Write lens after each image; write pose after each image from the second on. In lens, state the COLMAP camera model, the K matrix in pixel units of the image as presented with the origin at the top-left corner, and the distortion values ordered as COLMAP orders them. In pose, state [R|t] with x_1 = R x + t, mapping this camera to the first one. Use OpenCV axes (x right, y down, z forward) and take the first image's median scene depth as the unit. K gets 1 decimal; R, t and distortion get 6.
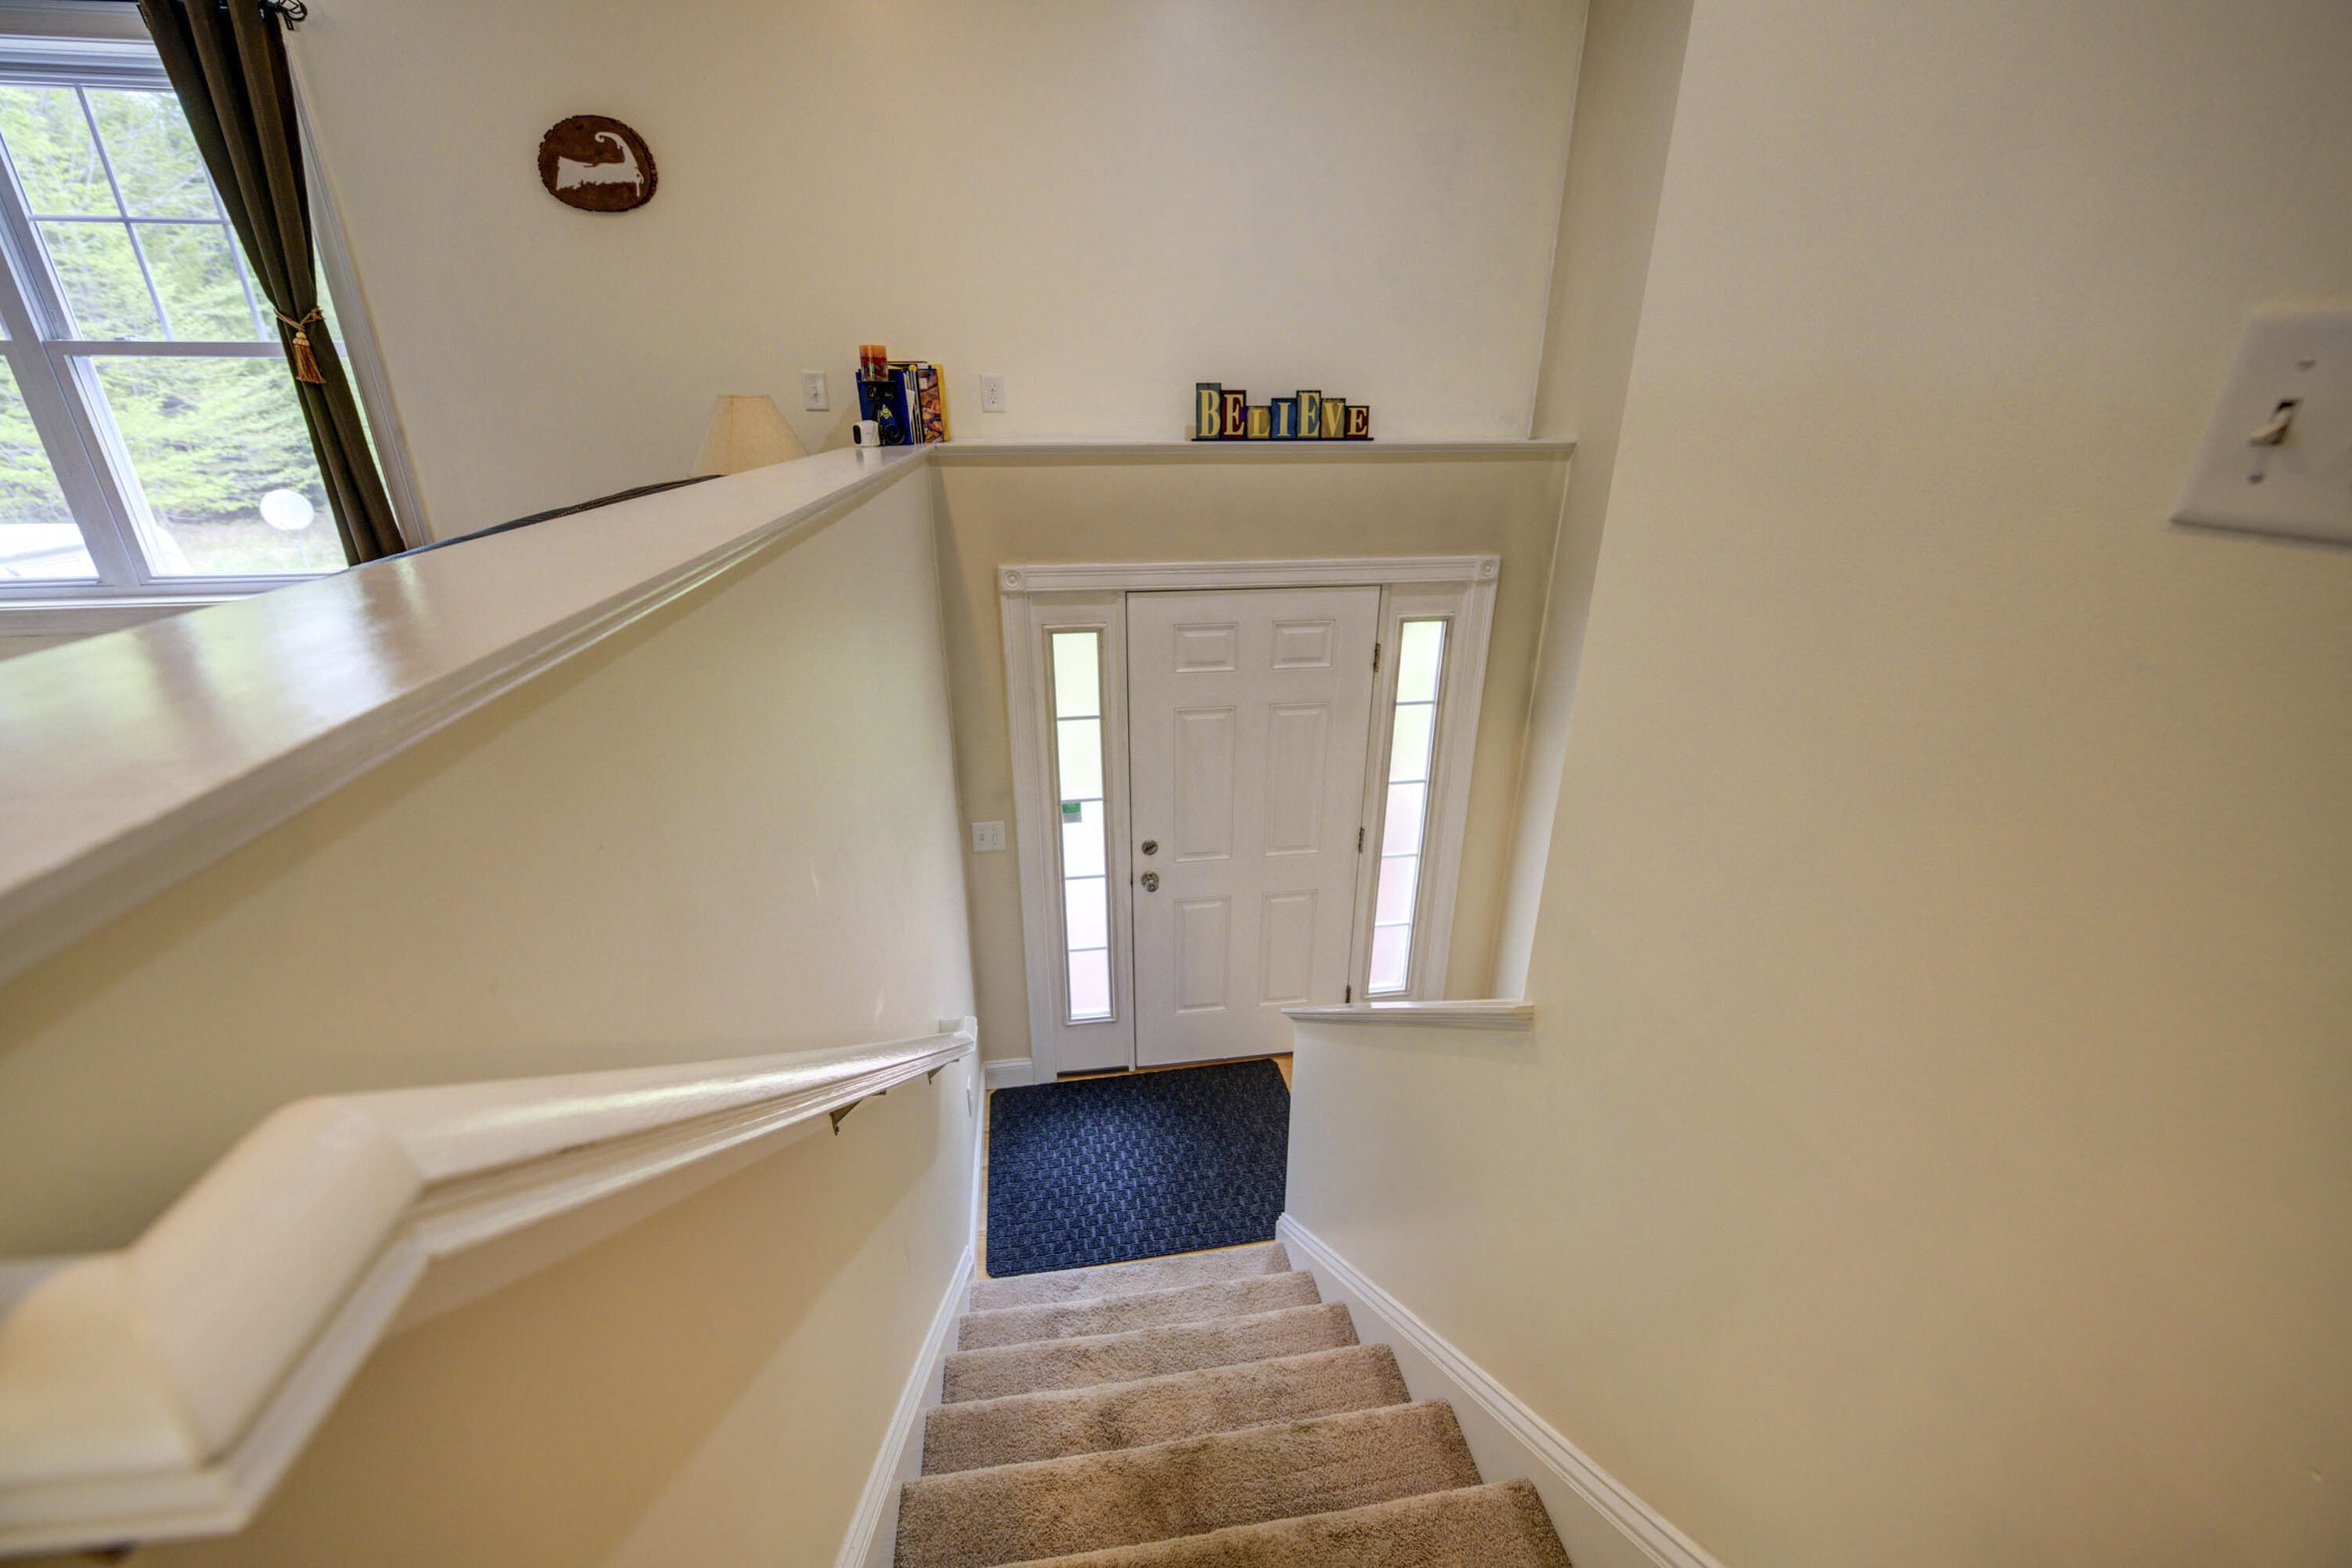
lens RADIAL K [[933.4, 0, 1170.7], [0, 933.4, 788.4], [0, 0, 1]] dist [0.002406, -0.002708]
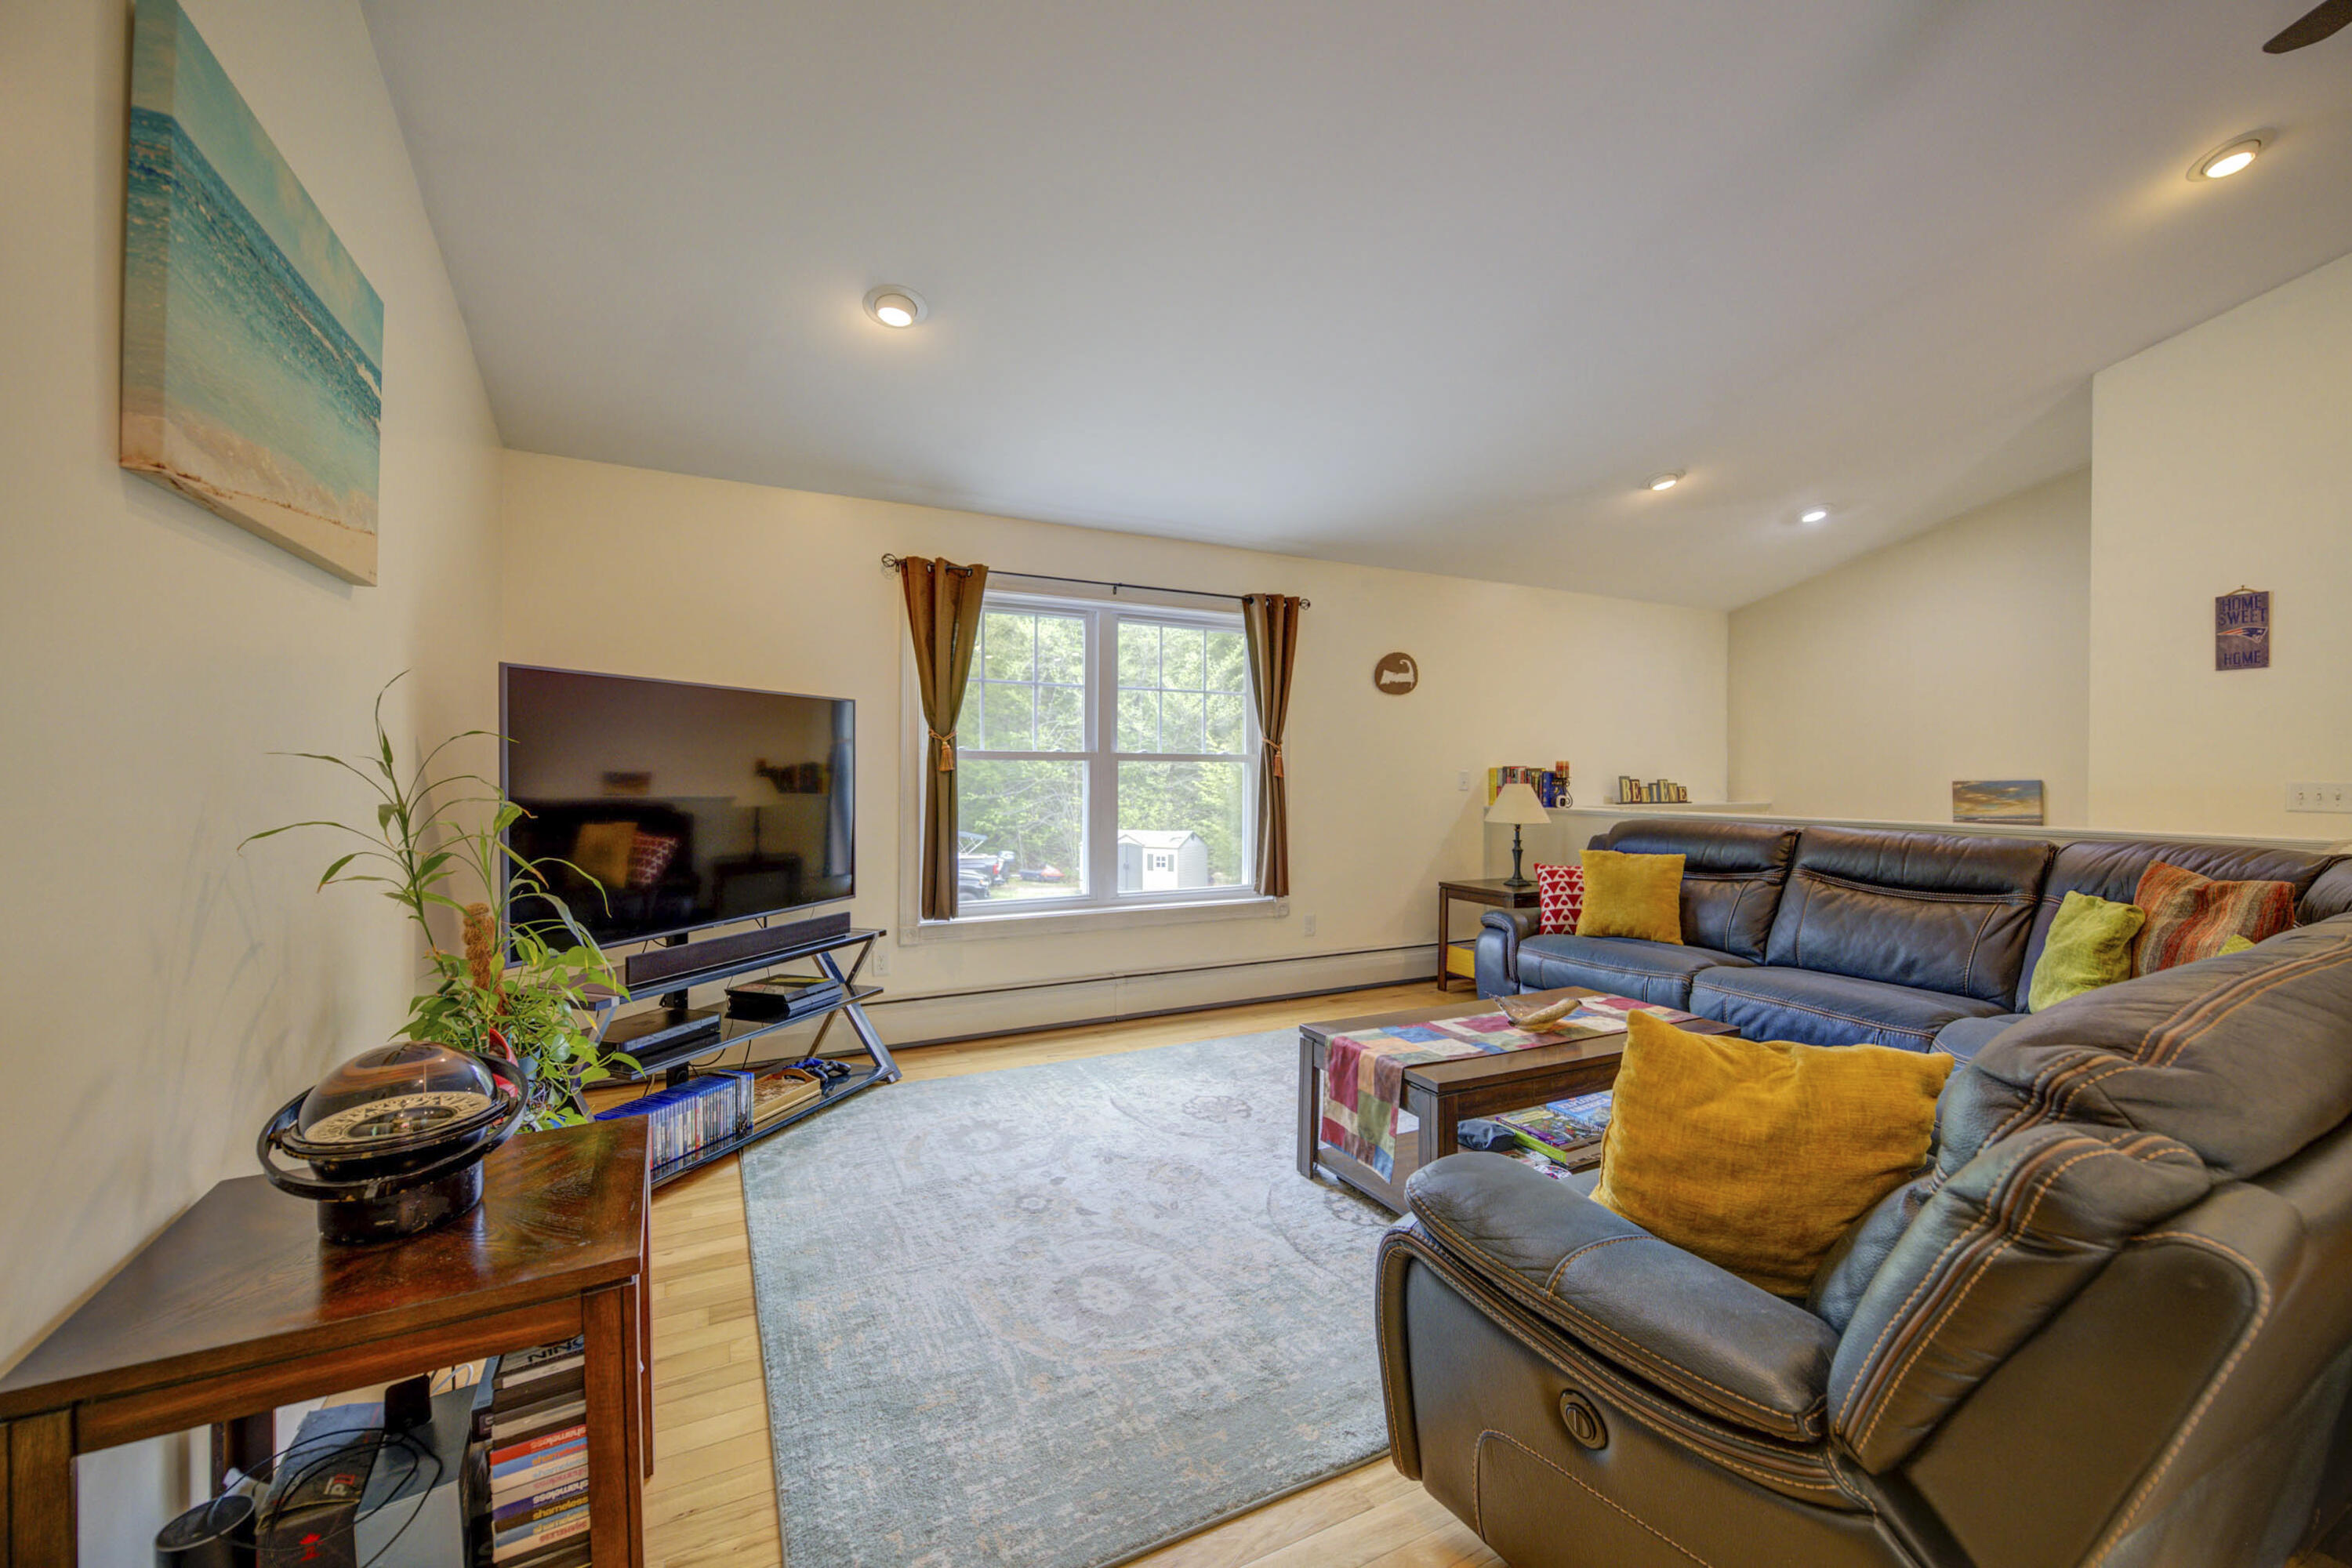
lens RADIAL K [[933.4, 0, 1170.9], [0, 933.4, 780.9], [0, 0, 1]] dist [0.002406, -0.002708]
pose [[0.944976, -0.003194, 0.327124, -1.663298], [0.126953, 0.925165, -0.357704, 0.168318], [-0.301501, 0.379551, 0.874665, -0.459933]]
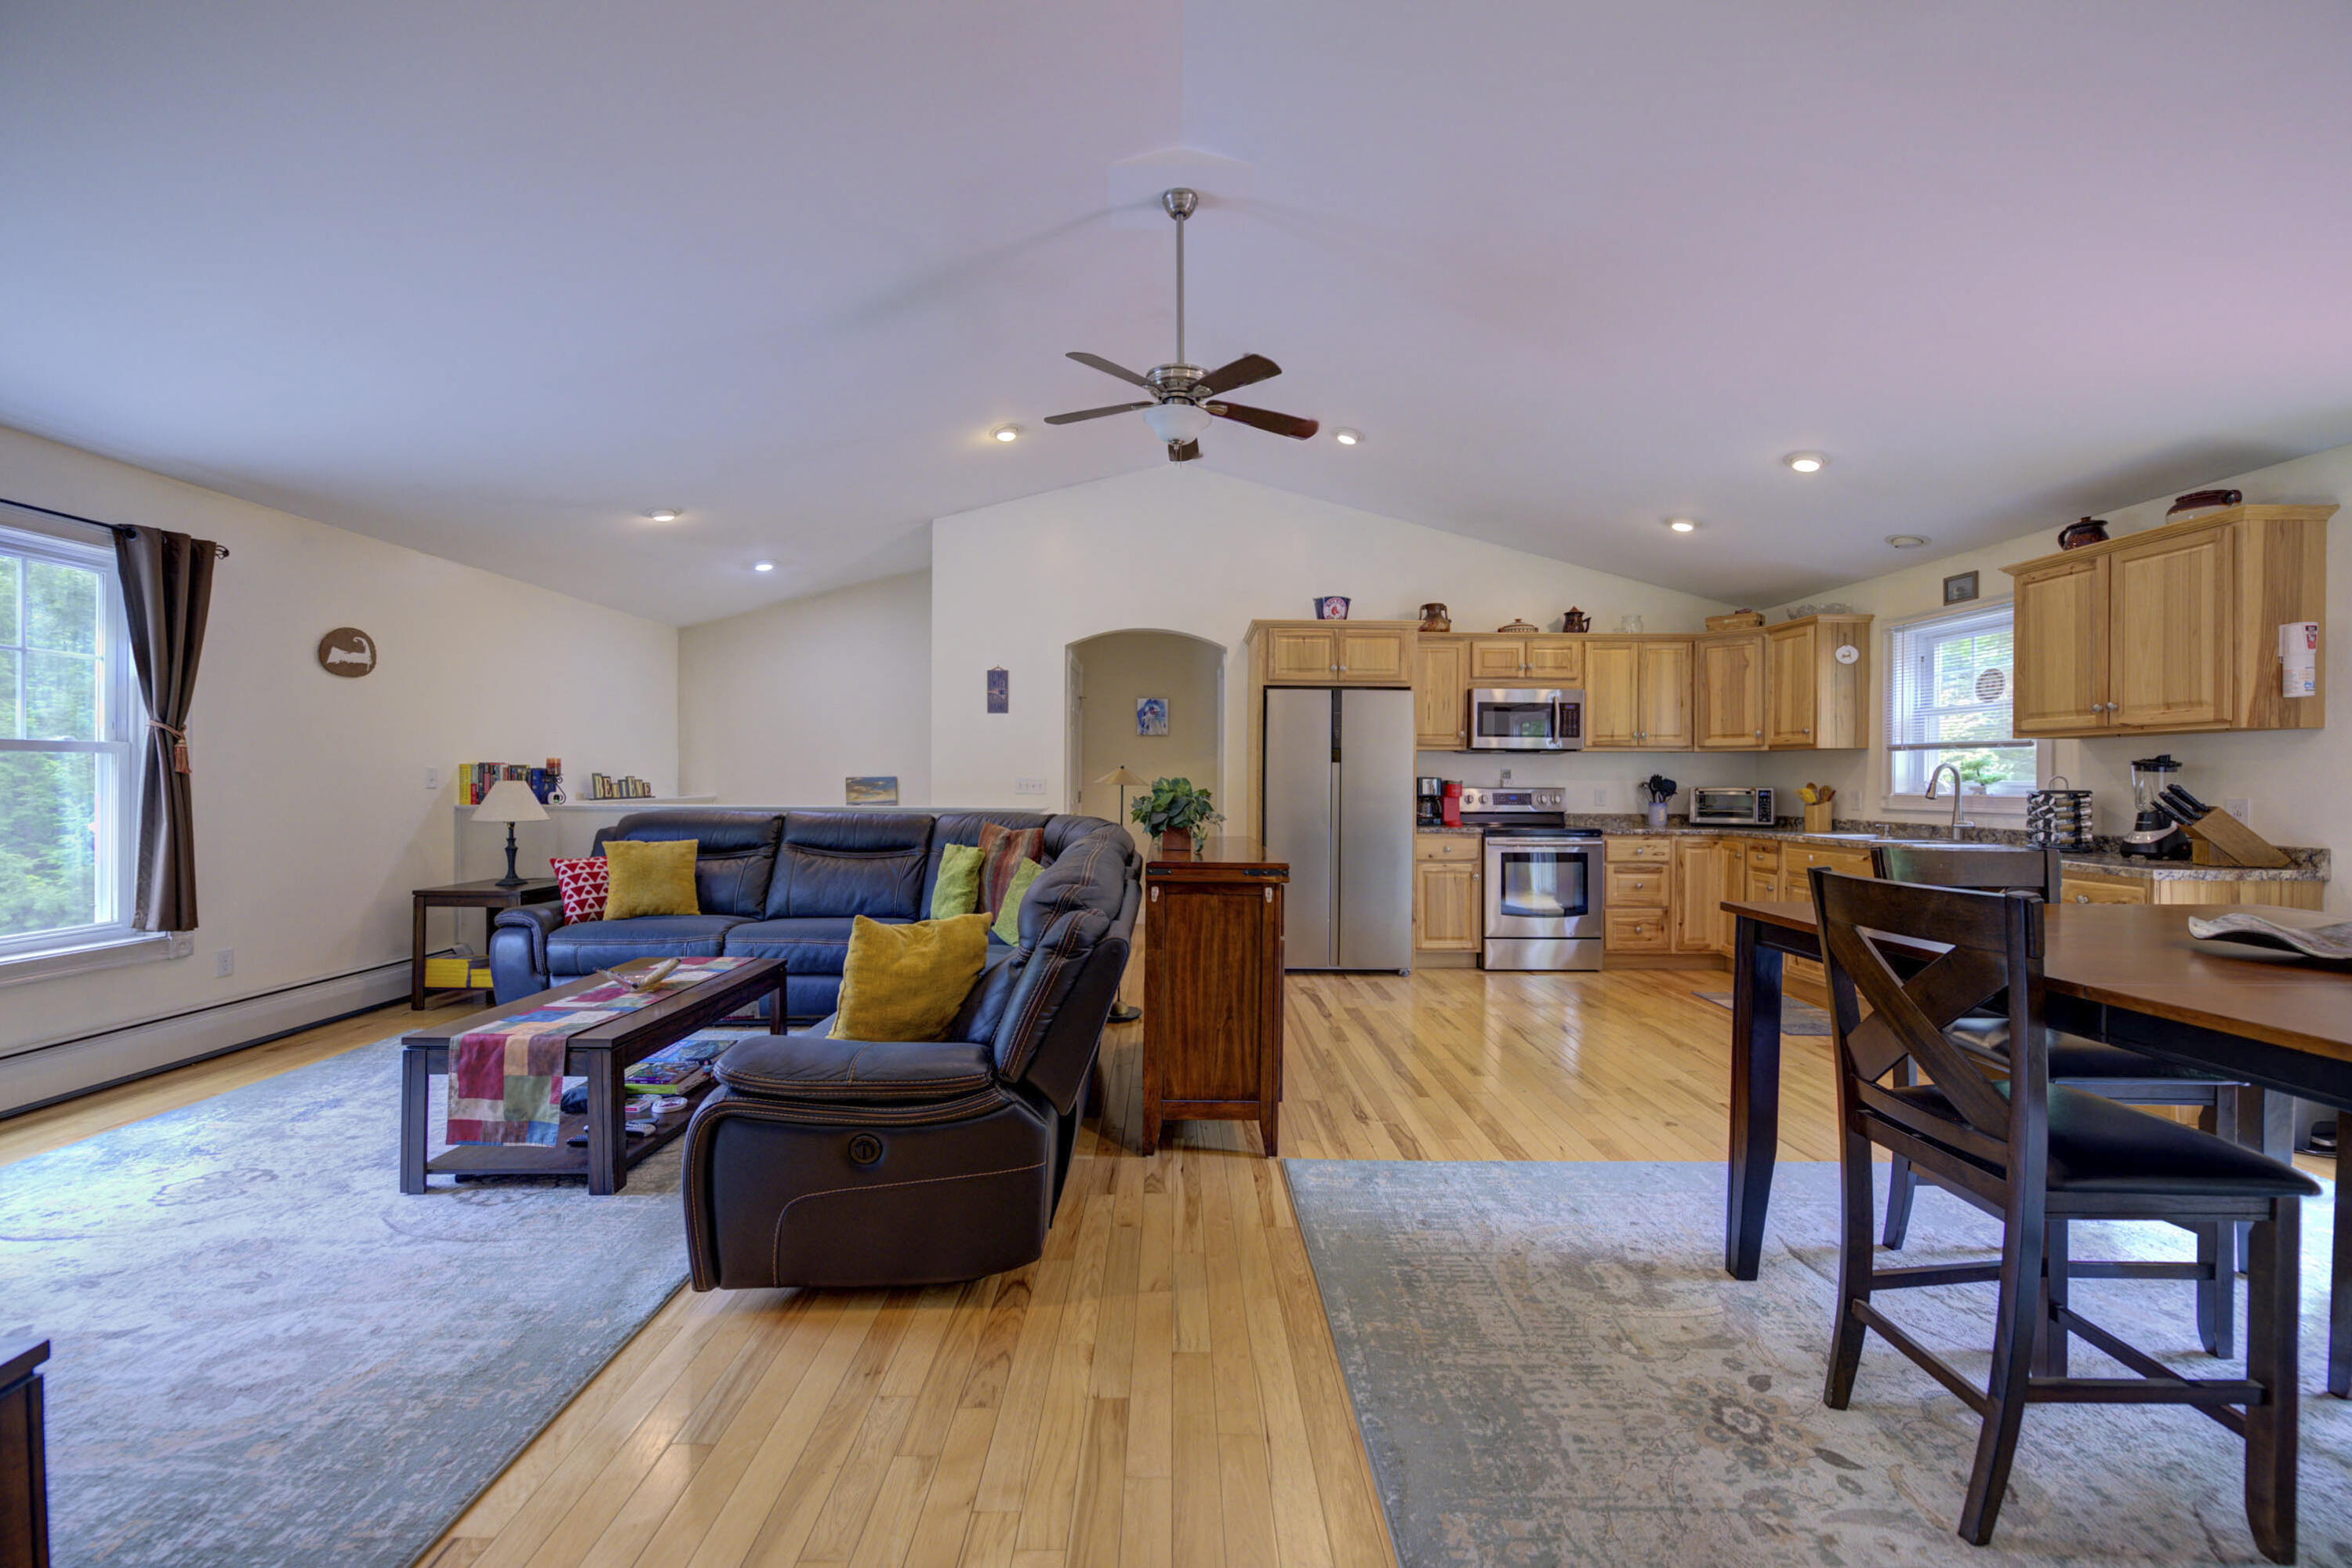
lens RADIAL K [[933.4, 0, 1177.2], [0, 933.4, 781.0], [0, 0, 1]] dist [0.002406, -0.002708]
pose [[0.133646, -0.007964, 0.990997, -2.024184], [0.378285, 0.924662, -0.043585, 0.166910], [-0.915991, 0.380705, 0.126590, -0.459312]]
